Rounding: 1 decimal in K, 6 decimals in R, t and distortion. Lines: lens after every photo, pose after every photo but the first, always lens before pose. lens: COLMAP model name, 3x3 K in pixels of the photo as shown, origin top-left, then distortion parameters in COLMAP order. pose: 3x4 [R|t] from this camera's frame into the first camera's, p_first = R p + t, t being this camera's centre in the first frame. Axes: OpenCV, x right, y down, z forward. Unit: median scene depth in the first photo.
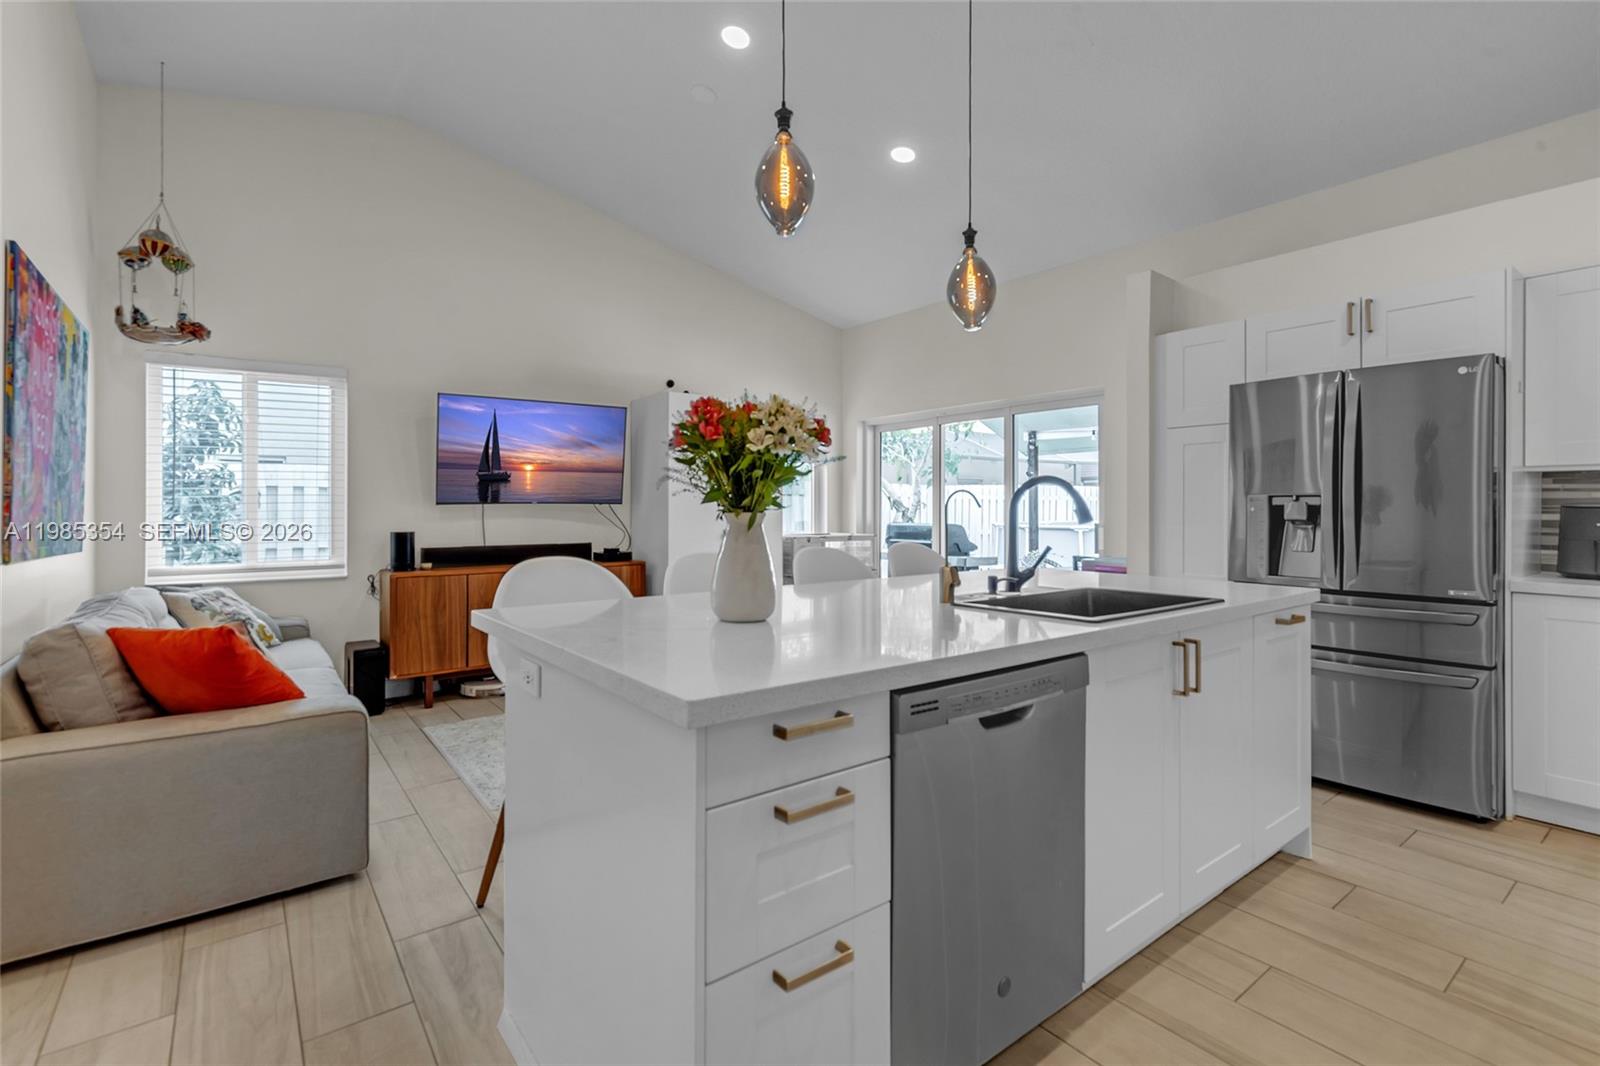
lens RADIAL K [[738.3, 0, 790.5], [0, 738.3, 529.4], [0, 0, 1]] dist [0.005068, -0.000164]
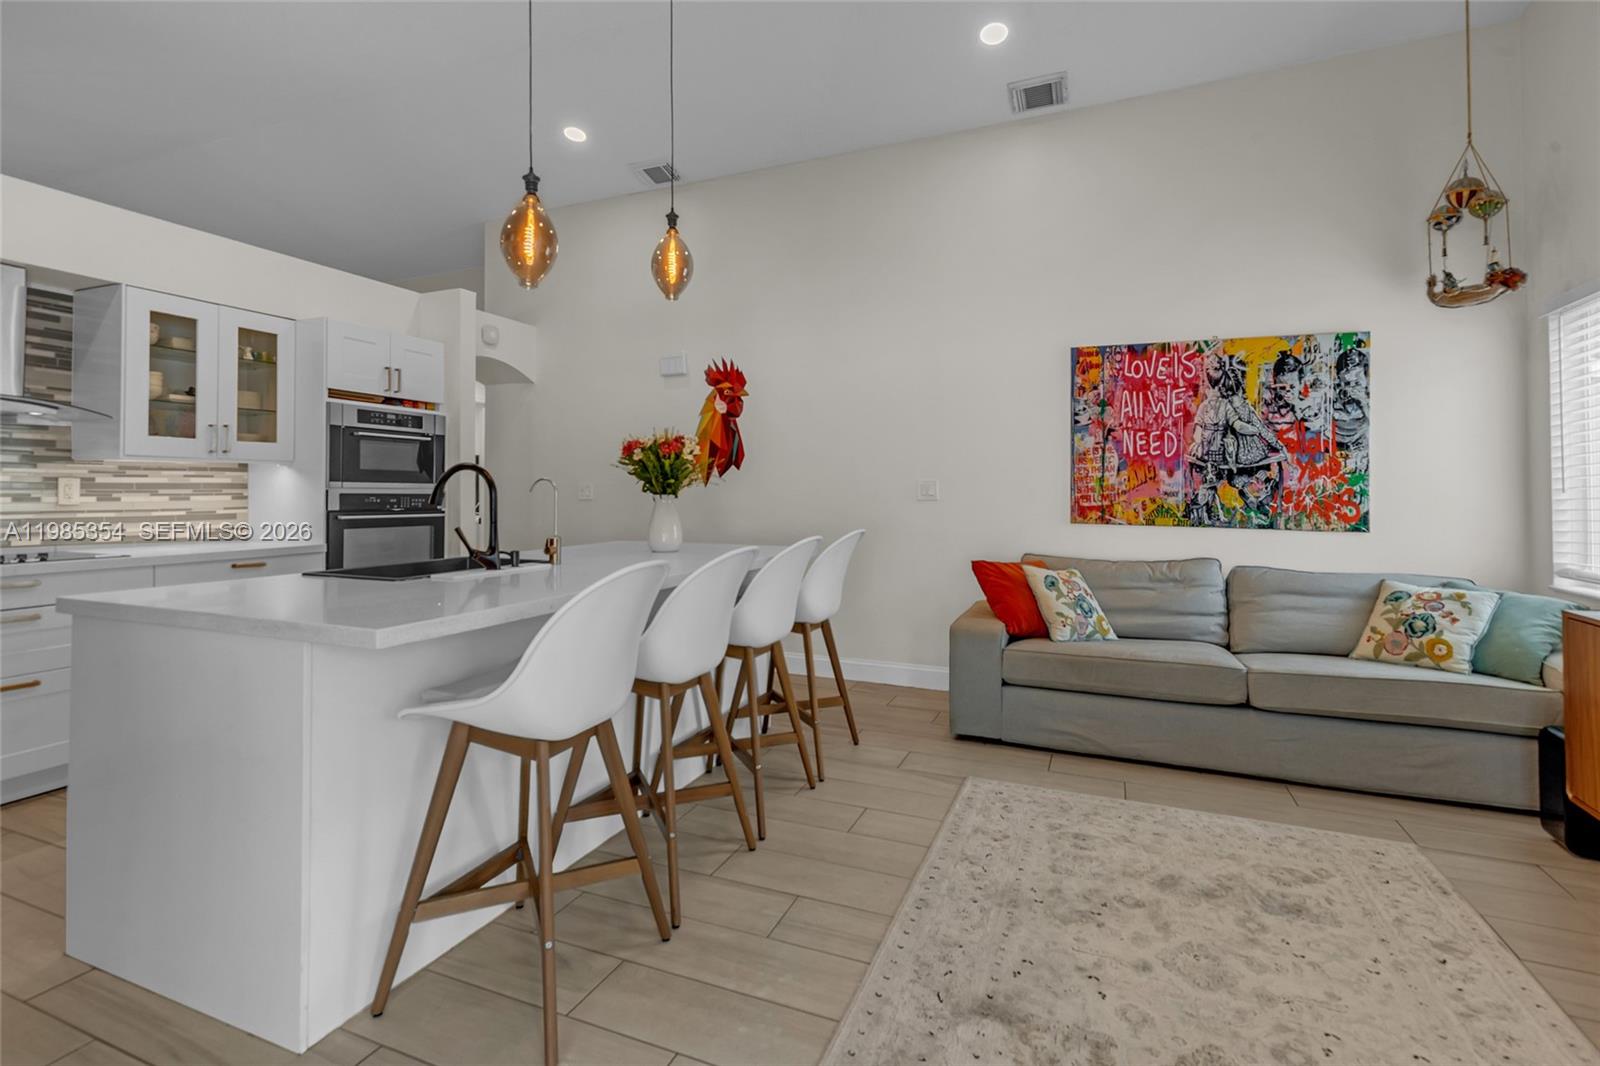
lens RADIAL K [[760.4, 0, 798.4], [0, 760.4, 492.1], [0, 0, 1]] dist [-0.000324, -0.000254]
pose [[-0.862928, -0.000562, -0.505326, 0.361099], [-0.014553, 0.999612, 0.023738, -0.046724], [0.505117, 0.027838, -0.862602, 1.648197]]
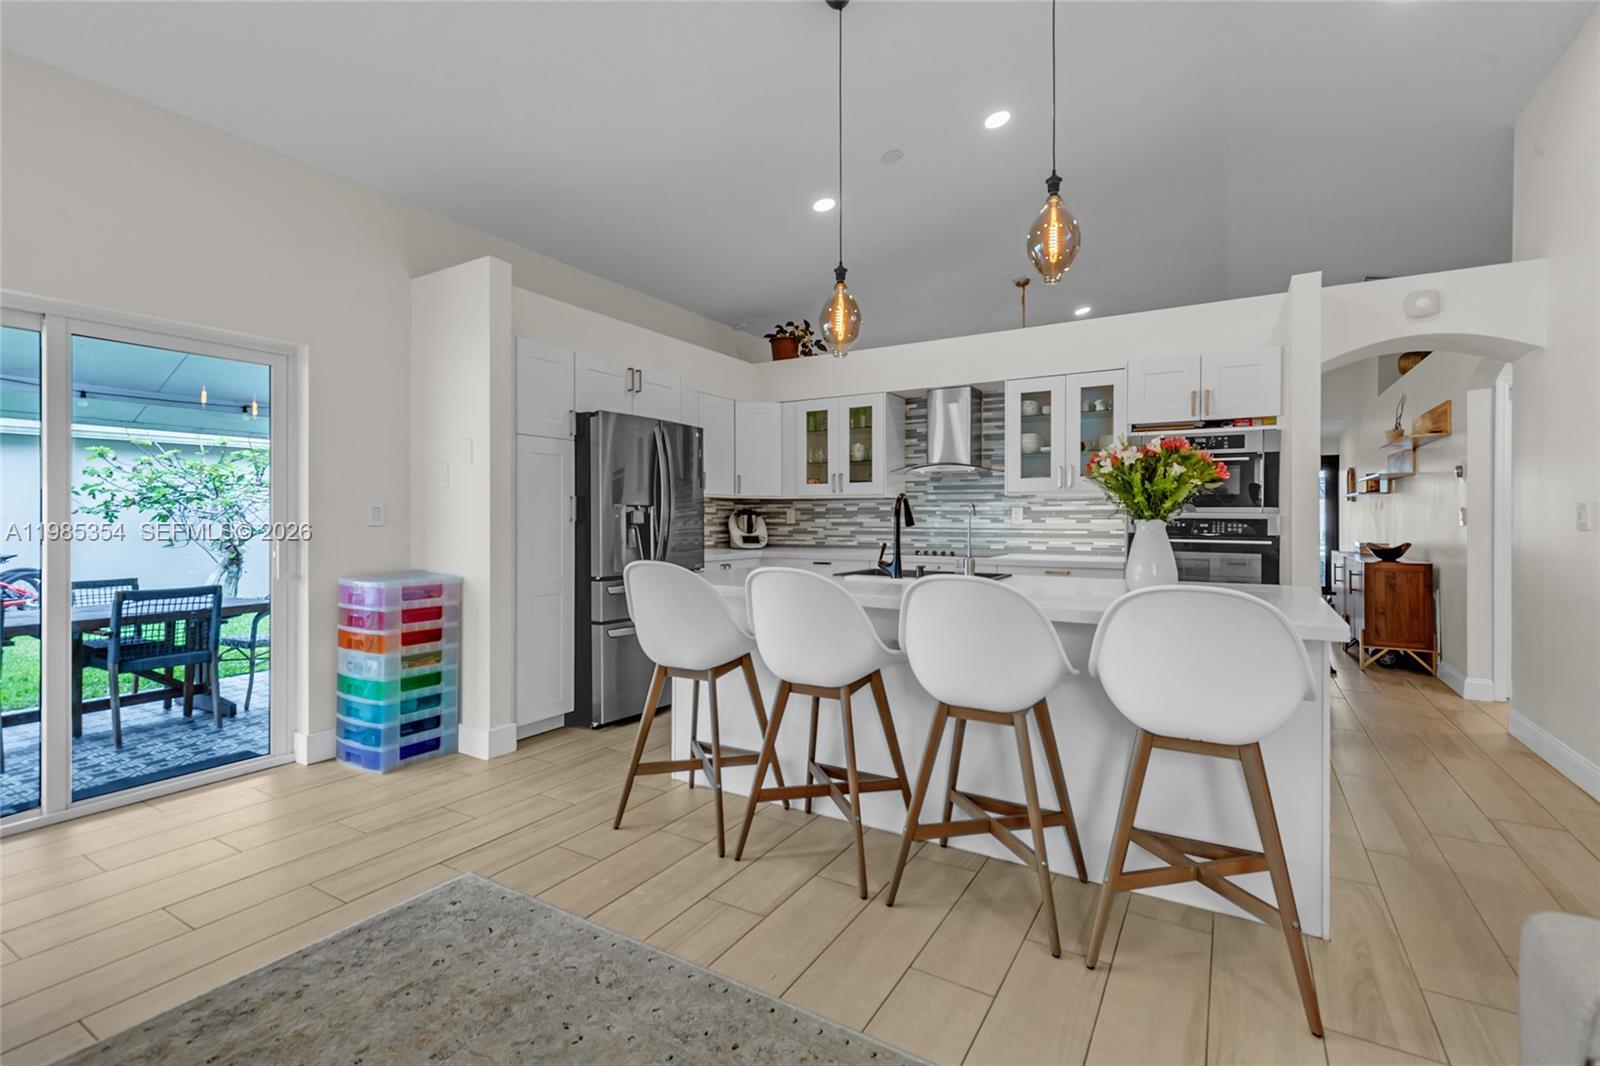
lens RADIAL K [[738.3, 0, 790.5], [0, 738.3, 529.4], [0, 0, 1]] dist [0.005068, -0.000164]
pose [[-0.368048, -0.015813, 0.929672, -0.658508], [0.022919, 0.999397, 0.026072, -0.031719], [-0.929524, 0.030903, -0.367464, 1.262141]]
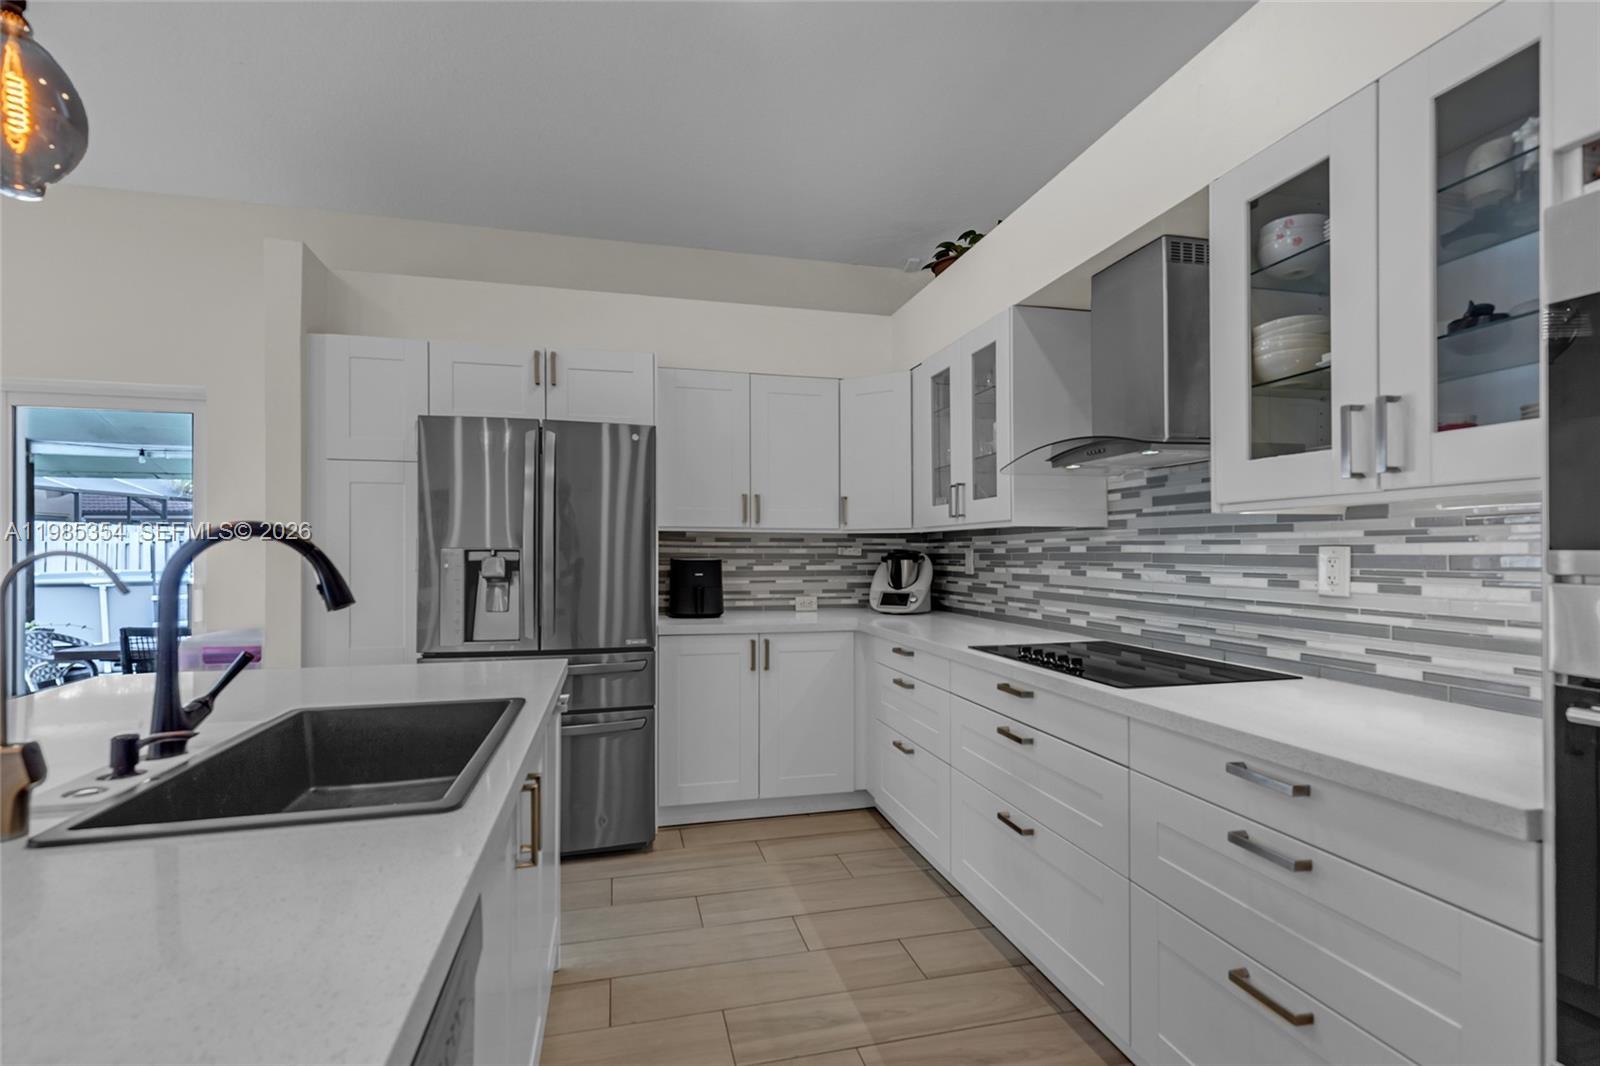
lens RADIAL K [[729.3, 0, 795.1], [0, 729.3, 548.9], [0, 0, 1]] dist [0.000281, 0.000349]
pose [[0.400734, 0.003137, 0.916189, 0.018880], [0.024421, 0.999602, -0.014104, -0.026278], [-0.915869, 0.028026, 0.400498, 0.321414]]
